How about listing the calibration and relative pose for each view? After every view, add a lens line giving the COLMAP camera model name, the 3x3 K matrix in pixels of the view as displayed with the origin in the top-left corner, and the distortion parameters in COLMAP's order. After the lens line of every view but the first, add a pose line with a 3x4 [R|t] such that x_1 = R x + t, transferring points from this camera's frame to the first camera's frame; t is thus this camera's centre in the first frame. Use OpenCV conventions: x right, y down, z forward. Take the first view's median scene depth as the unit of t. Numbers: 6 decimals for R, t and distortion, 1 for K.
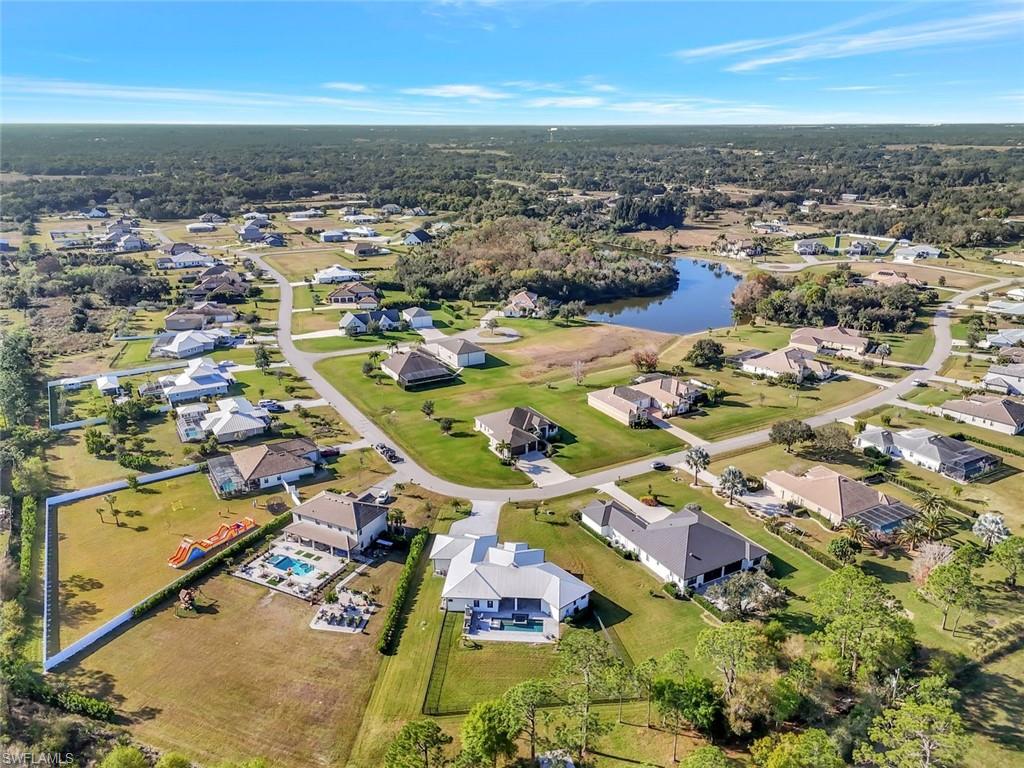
lens RADIAL K [[753.2, 0, 512.0], [0, 753.2, 384.0], [0, 0, 1]] dist [0.078514, -0.080217]
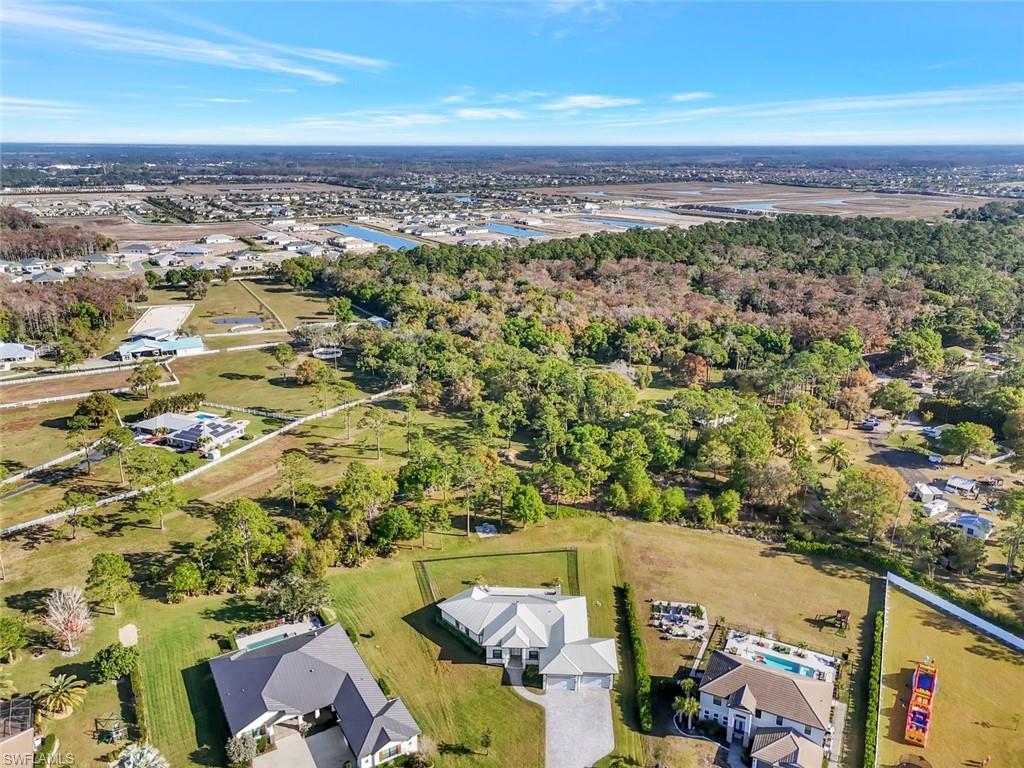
lens RADIAL K [[753.2, 0, 512.0], [0, 753.2, 384.0], [0, 0, 1]] dist [0.078514, -0.080217]
pose [[-0.999821, 0.008026, -0.017109, 0.017553], [-0.003688, 0.805045, 0.593202, -0.431050], [0.018534, 0.593159, -0.804872, 1.247921]]
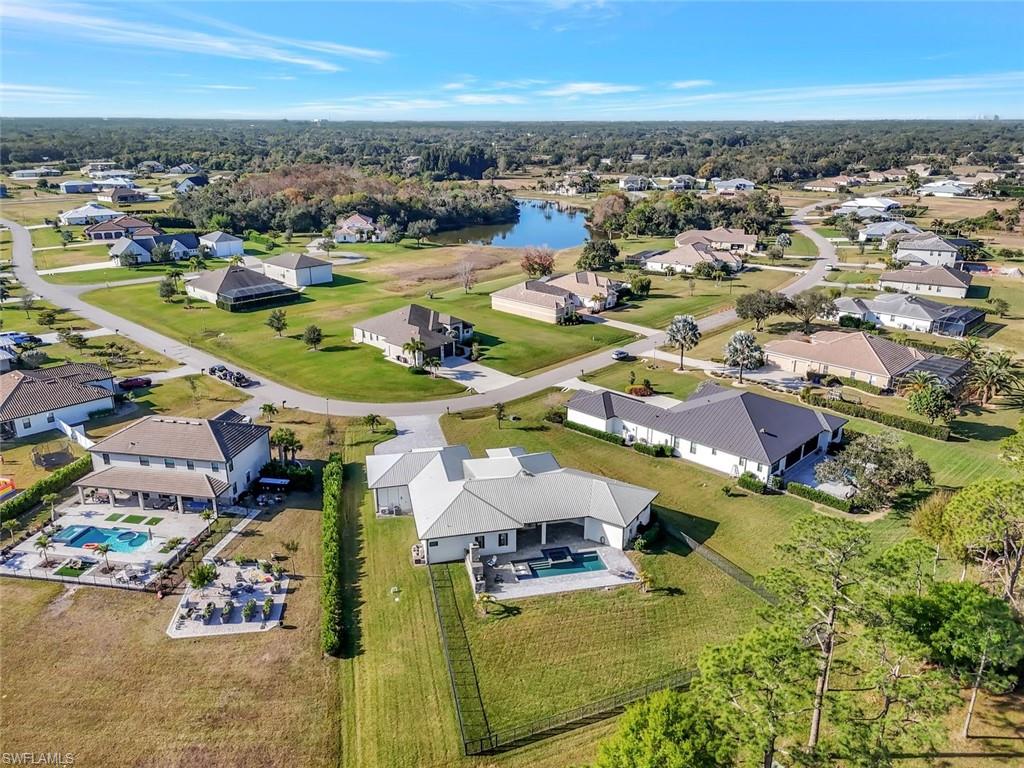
lens RADIAL K [[753.2, 0, 512.0], [0, 753.2, 384.0], [0, 0, 1]] dist [0.078514, -0.080217]
pose [[0.957115, -0.090963, 0.275058, -0.127621], [0.090400, 0.995796, 0.014750, 0.123714], [-0.275243, 0.010747, 0.961315, 0.334187]]
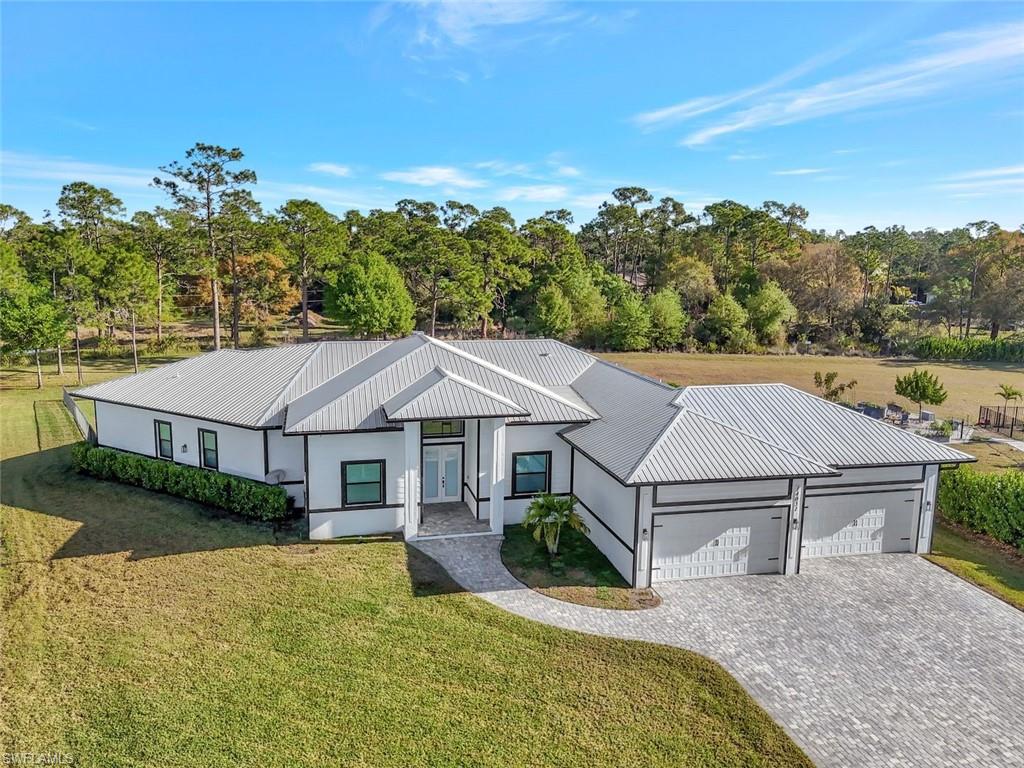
lens RADIAL K [[763.2, 0, 512.0], [0, 763.2, 384.0], [0, 0, 1]] dist [0.068207, -0.072926]
pose [[-0.950125, 0.039264, -0.309387, 0.038962], [-0.113979, 0.879699, 0.461669, 0.104485], [0.290295, 0.473907, -0.831349, 0.948149]]
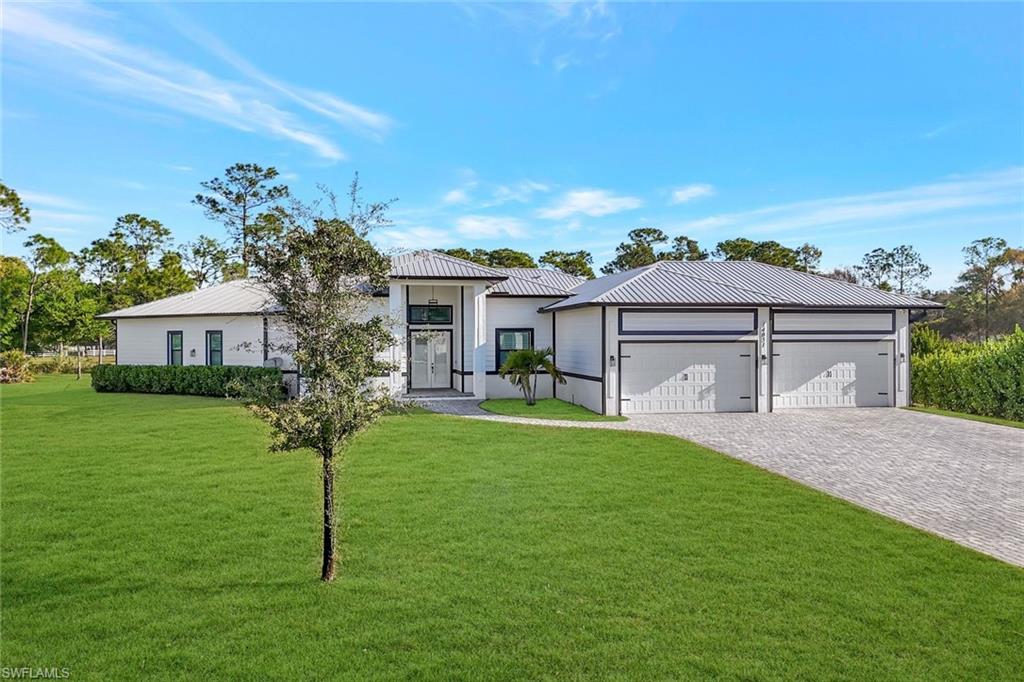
lens RADIAL K [[747.1, 0, 512.0], [0, 747.1, 341.0], [0, 0, 1]] dist [0.066635, -0.069902]
pose [[-0.963982, 0.009691, -0.265790, 0.030230], [-0.077602, 0.945604, 0.315928, 0.140502], [0.254393, 0.325175, -0.910794, 0.972185]]
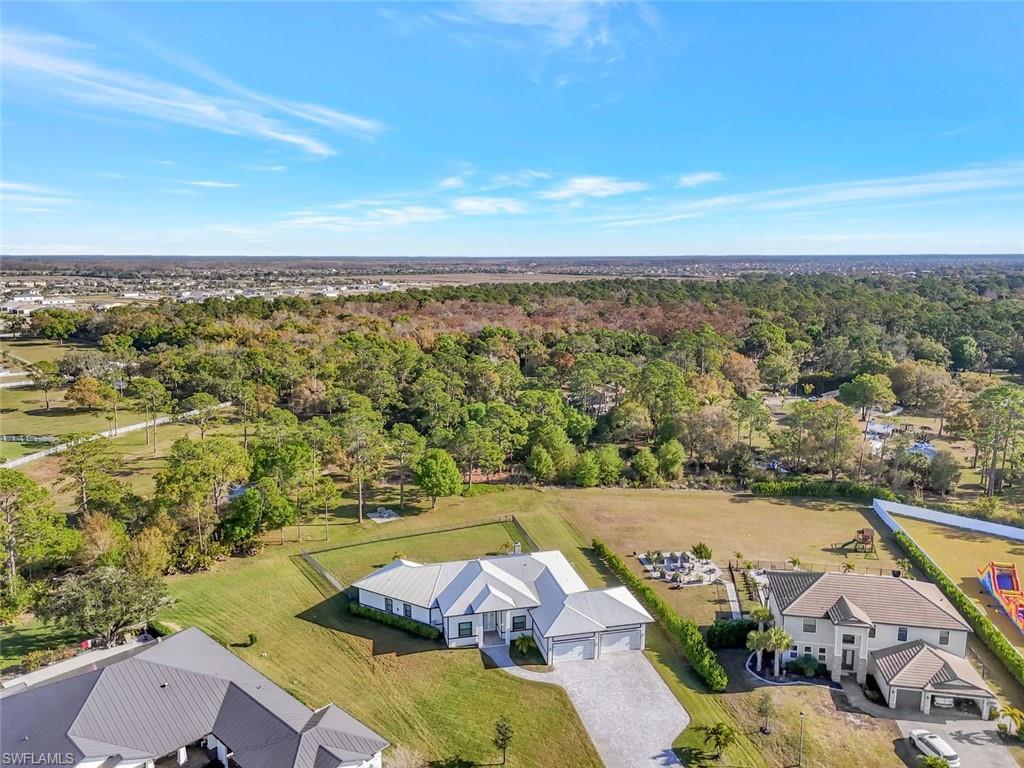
lens RADIAL K [[753.2, 0, 512.0], [0, 753.2, 384.0], [0, 0, 1]] dist [0.078514, -0.080217]
pose [[-0.954320, 0.053841, -0.293896, 0.122057], [-0.092974, 0.881286, 0.463347, -0.155898], [0.283953, 0.469506, -0.836023, 1.150605]]
